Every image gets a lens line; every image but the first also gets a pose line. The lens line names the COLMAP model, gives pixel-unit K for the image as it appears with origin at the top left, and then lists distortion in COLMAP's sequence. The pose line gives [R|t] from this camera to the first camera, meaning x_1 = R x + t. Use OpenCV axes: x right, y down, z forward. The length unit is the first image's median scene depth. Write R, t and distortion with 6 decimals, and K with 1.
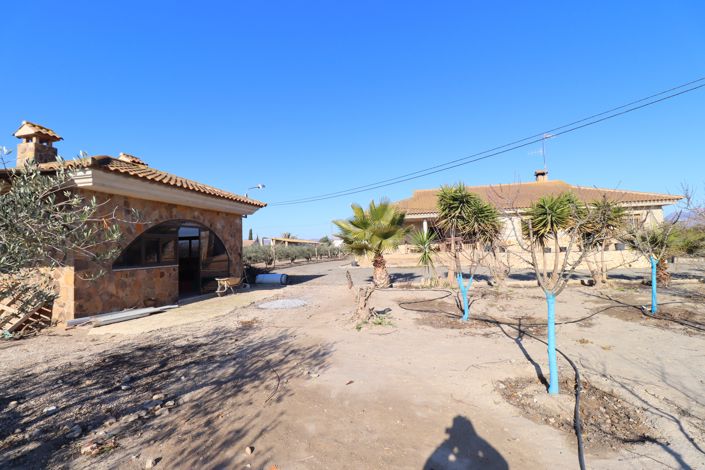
lens RADIAL K [[328.2, 0, 354.3], [0, 328.2, 230.3], [0, 0, 1]] dist [-0.003369, -0.010433]
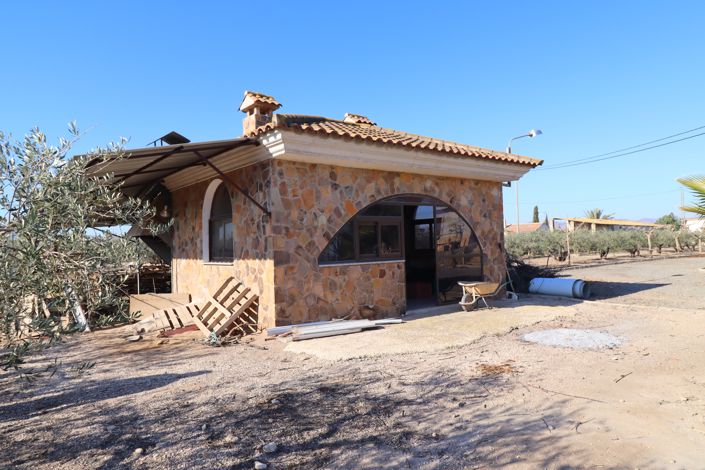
lens RADIAL K [[467.1, 0, 351.9], [0, 467.1, 227.4], [0, 0, 1]] dist [0.004166, -0.000583]
pose [[0.774105, -0.011469, -0.632953, -0.003368], [0.036418, 0.998987, 0.026438, 0.008277], [0.632009, -0.043517, 0.773739, 0.209426]]
